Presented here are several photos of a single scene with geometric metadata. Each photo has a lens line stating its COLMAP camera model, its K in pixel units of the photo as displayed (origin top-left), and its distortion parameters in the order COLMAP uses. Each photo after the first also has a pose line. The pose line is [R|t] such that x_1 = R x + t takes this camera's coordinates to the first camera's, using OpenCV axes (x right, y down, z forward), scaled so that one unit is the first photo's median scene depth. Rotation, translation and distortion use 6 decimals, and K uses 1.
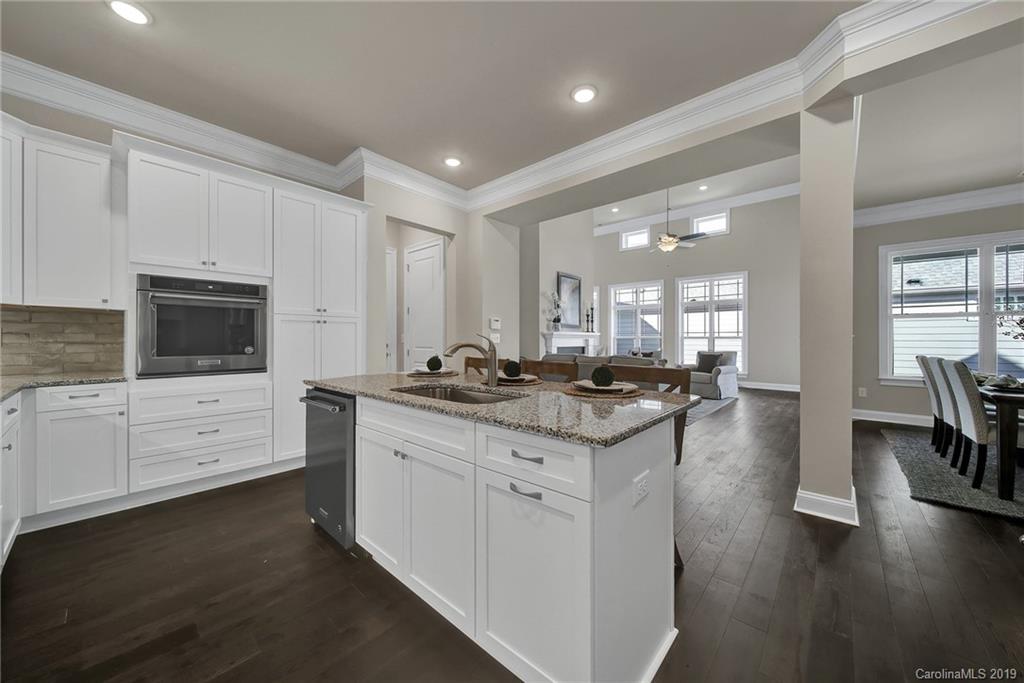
lens RADIAL K [[369.2, 0, 514.1], [0, 369.2, 339.5], [0, 0, 1]] dist [-0.000171, -0.001332]
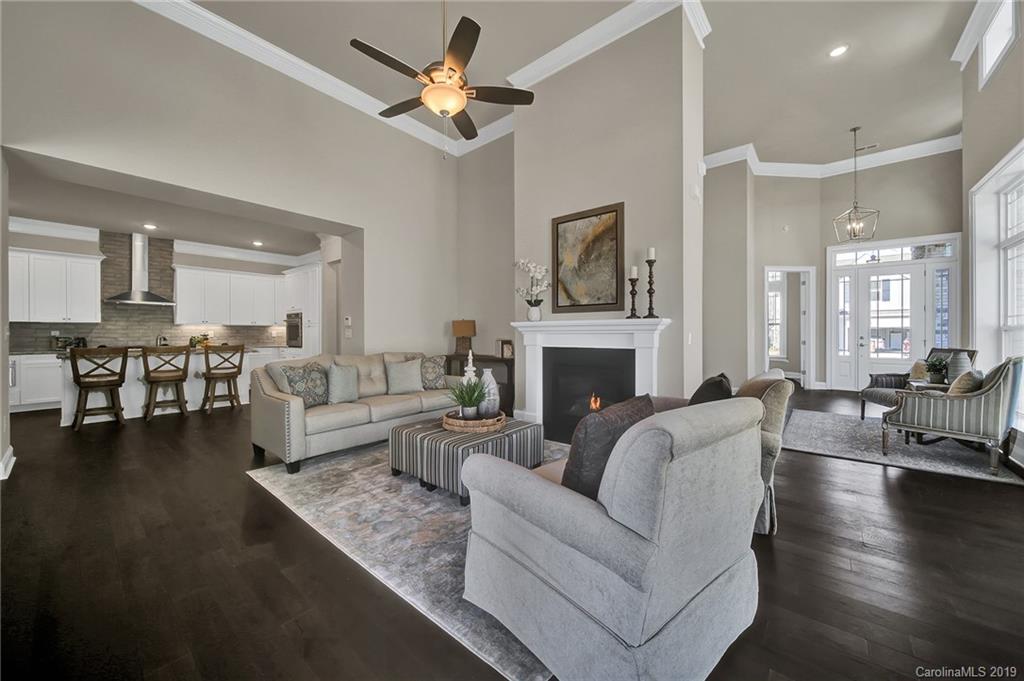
lens RADIAL K [[369.2, 0, 510.6], [0, 369.2, 336.8], [0, 0, 1]] dist [-0.000171, -0.001332]
pose [[0.023912, 0.007266, -0.999688, 0.647774], [0.002523, 0.999970, 0.007329, -0.000407], [0.999711, -0.002698, 0.023893, 0.839697]]
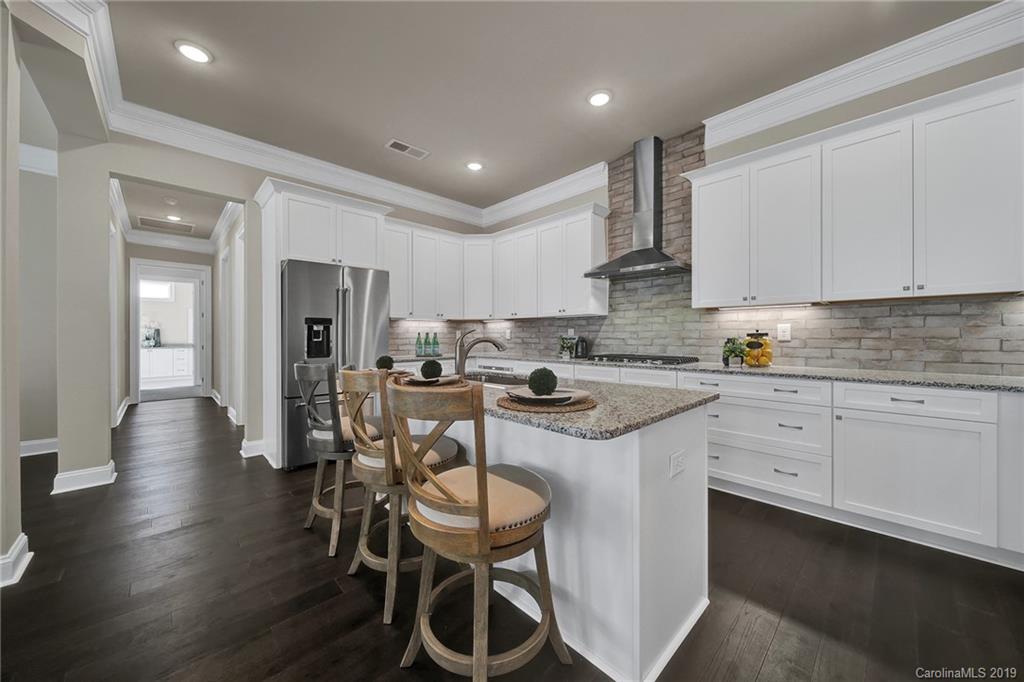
lens RADIAL K [[369.2, 0, 506.0], [0, 369.2, 334.7], [0, 0, 1]] dist [-0.000171, -0.001332]
pose [[-0.995334, 0.004625, 0.096376, -0.061168], [0.004204, 0.999981, -0.004570, 0.000767], [-0.096396, -0.004144, -0.995334, 0.480274]]
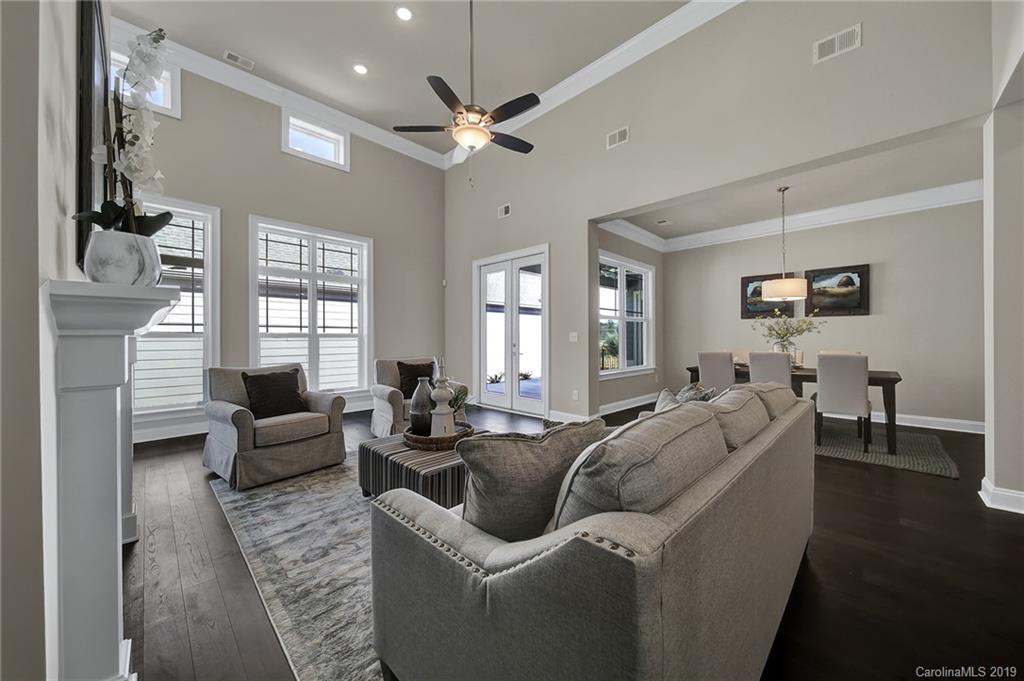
lens RADIAL K [[369.2, 0, 508.5], [0, 369.2, 340.9], [0, 0, 1]] dist [-0.000171, -0.001332]
pose [[0.063401, -0.005607, 0.997972, -0.038017], [0.002098, 0.999983, 0.005485, 0.001103], [-0.997986, 0.001746, 0.063412, 0.735994]]
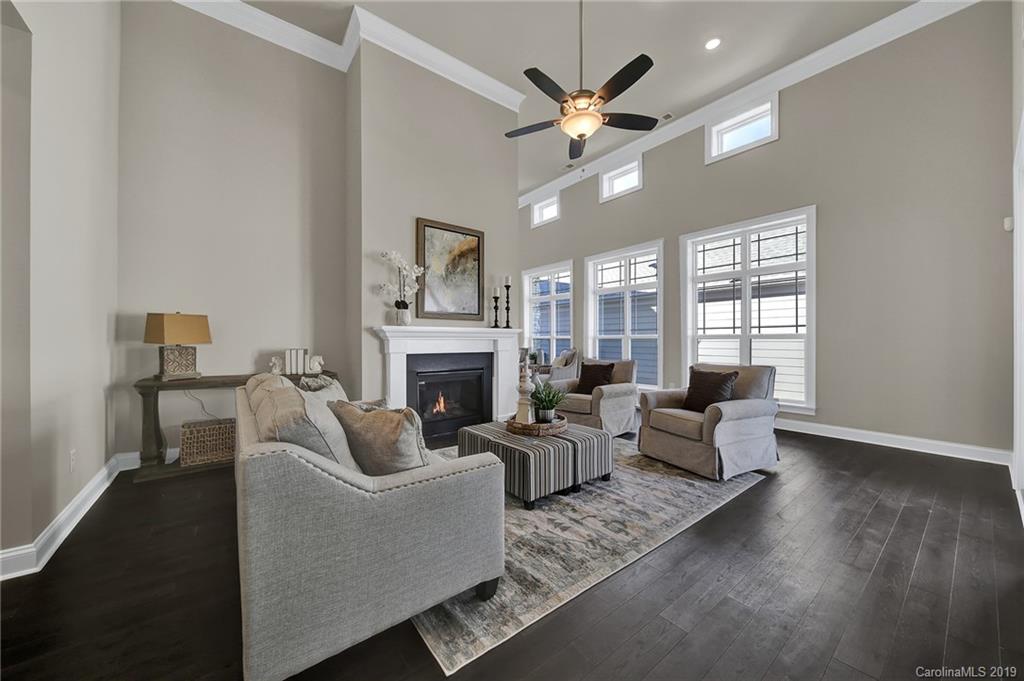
lens RADIAL K [[369.2, 0, 508.5], [0, 369.2, 340.0], [0, 0, 1]] dist [-0.000171, -0.001332]
pose [[0.982360, -0.000932, -0.187000, 0.326270], [0.000875, 1.000000, -0.000387, -0.000183], [0.187000, 0.000216, 0.982360, 0.439833]]
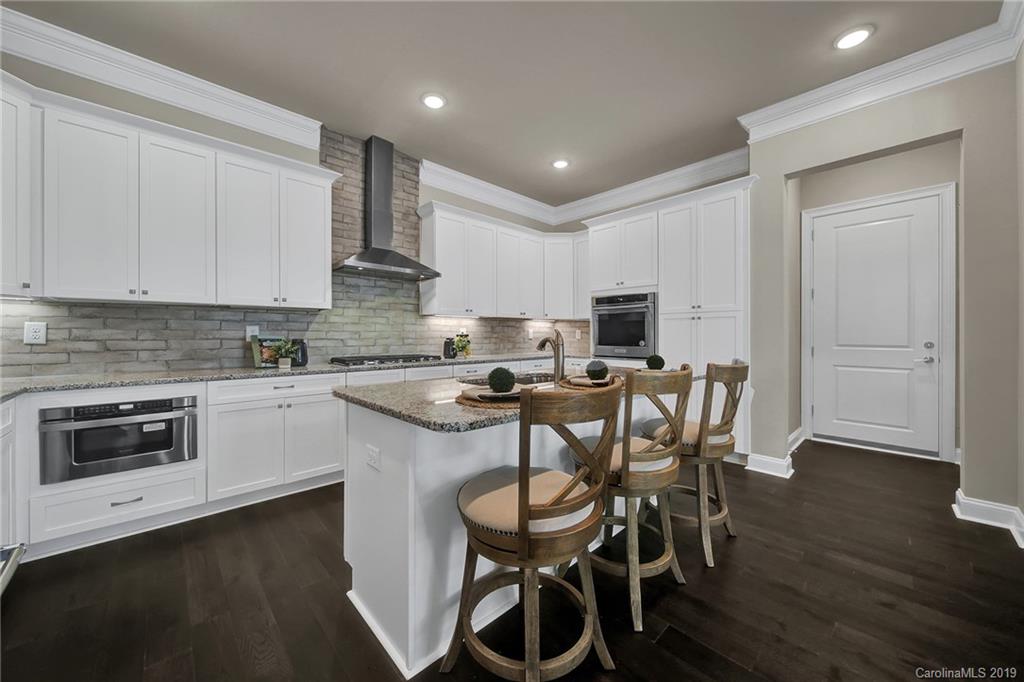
lens RADIAL K [[369.2, 0, 509.7], [0, 369.2, 338.9], [0, 0, 1]] dist [-0.000171, -0.001332]
pose [[-0.098640, 0.009007, -0.995082, 0.224891], [0.000542, 0.999959, 0.008997, 0.000300], [0.995123, 0.000349, -0.098641, 0.233743]]
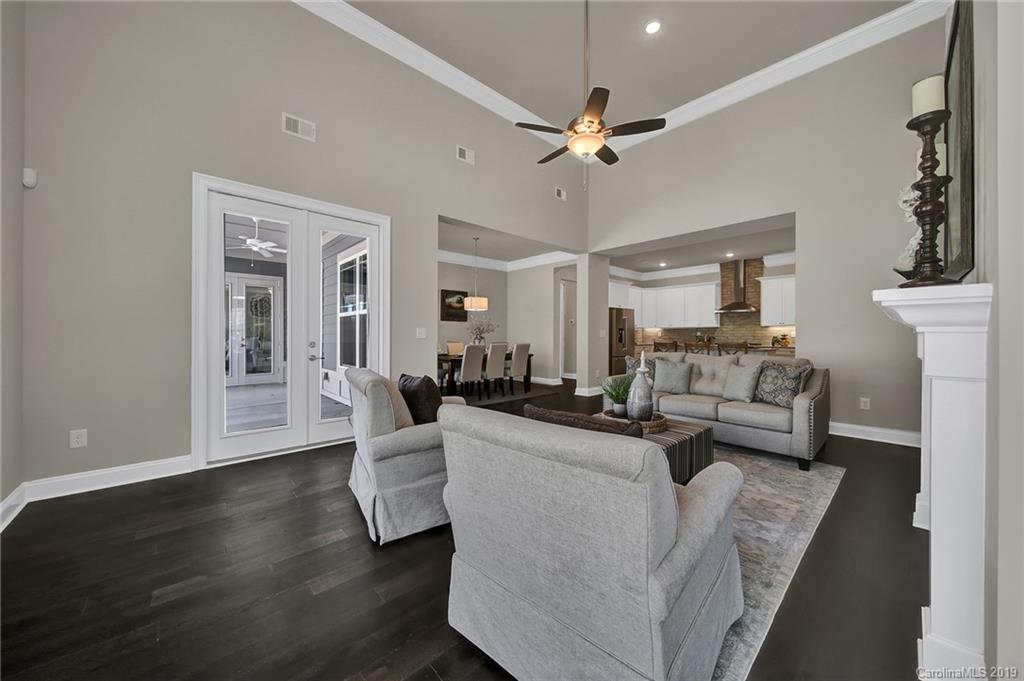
lens RADIAL K [[369.2, 0, 513.7], [0, 369.2, 332.2], [0, 0, 1]] dist [-0.000171, -0.001332]
pose [[-0.995045, 0.000491, 0.099420, 0.369534], [-0.000297, 0.999969, -0.007914, -0.000286], [-0.099421, -0.007904, -0.995014, 1.186473]]
